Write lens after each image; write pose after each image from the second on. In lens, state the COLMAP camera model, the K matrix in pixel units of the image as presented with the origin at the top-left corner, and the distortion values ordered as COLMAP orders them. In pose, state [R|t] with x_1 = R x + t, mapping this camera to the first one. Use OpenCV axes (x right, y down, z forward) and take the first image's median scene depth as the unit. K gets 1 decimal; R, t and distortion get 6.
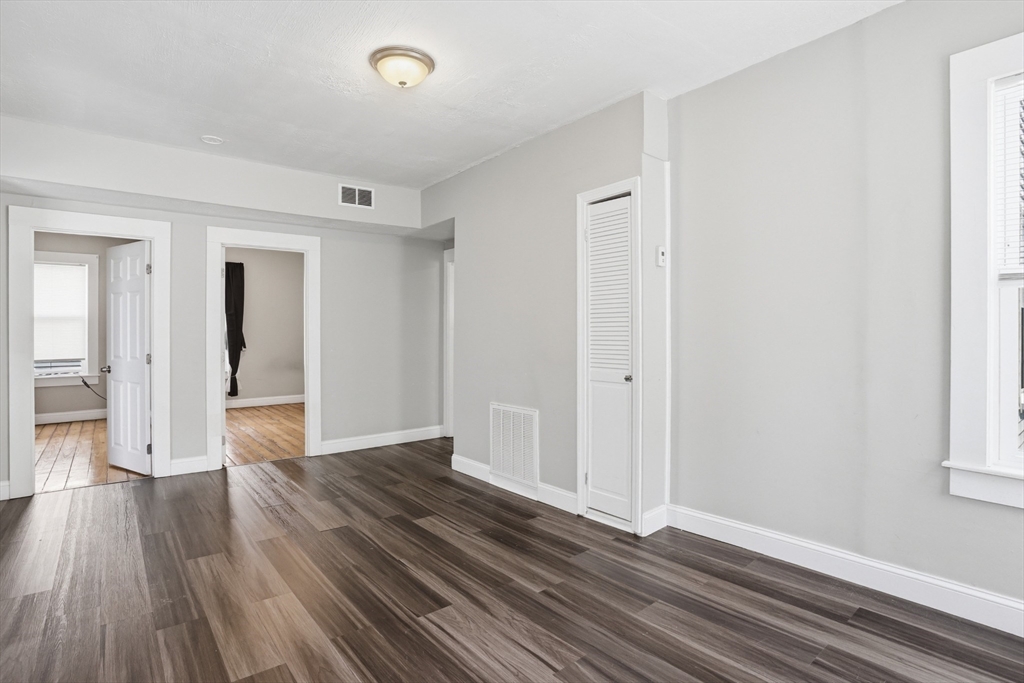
lens RADIAL K [[517.8, 0, 509.9], [0, 517.8, 340.2], [0, 0, 1]] dist [-0.048763, 0.017759]
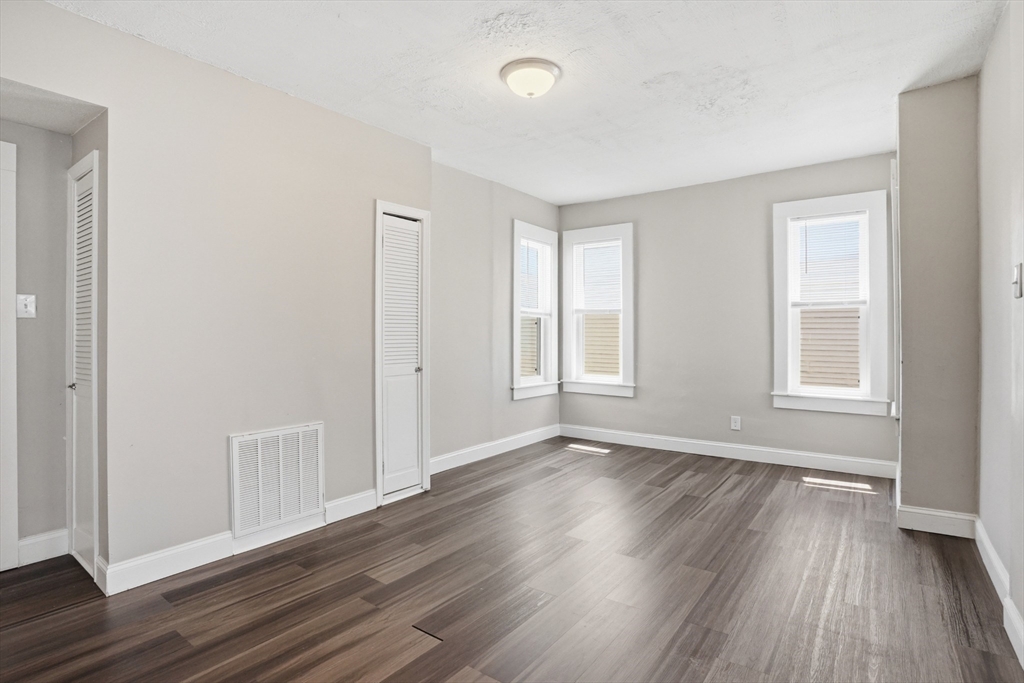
lens RADIAL K [[517.8, 0, 509.9], [0, 517.8, 340.2], [0, 0, 1]] dist [-0.048763, 0.017759]
pose [[-0.247553, -0.010452, 0.968818, -0.928316], [0.009597, 0.999866, 0.013239, -0.010333], [-0.968827, 0.012575, -0.247420, 0.983396]]
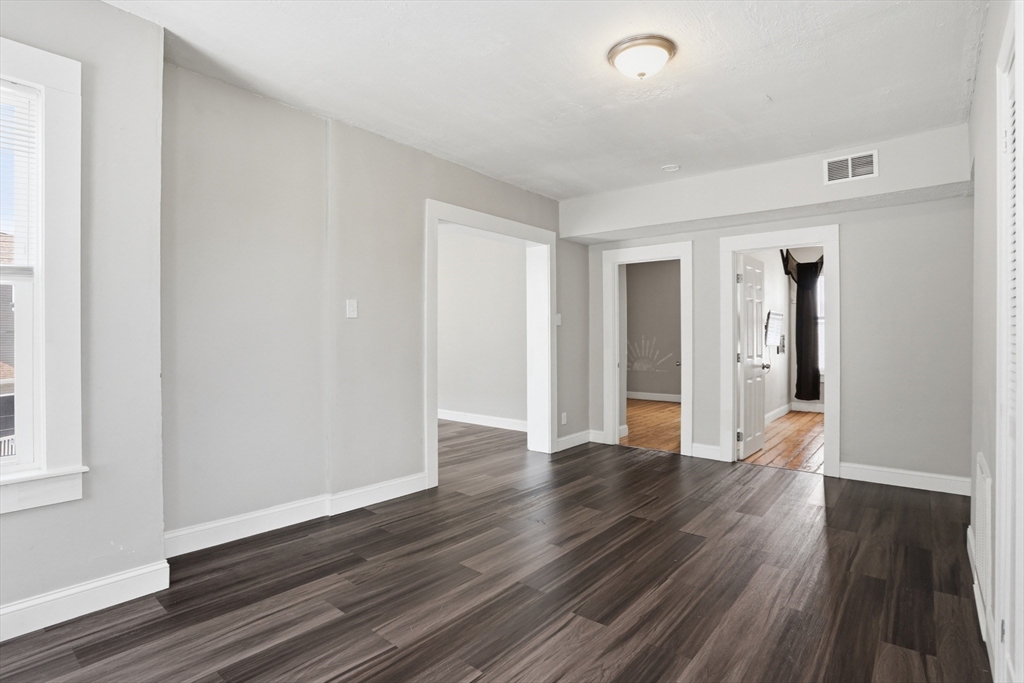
lens RADIAL K [[517.8, 0, 509.9], [0, 517.8, 340.2], [0, 0, 1]] dist [-0.048763, 0.017759]
pose [[0.204655, 0.011718, -0.978764, 0.514149], [-0.014425, 0.999856, 0.008955, -0.008564], [0.978728, 0.012286, 0.204795, 0.425765]]
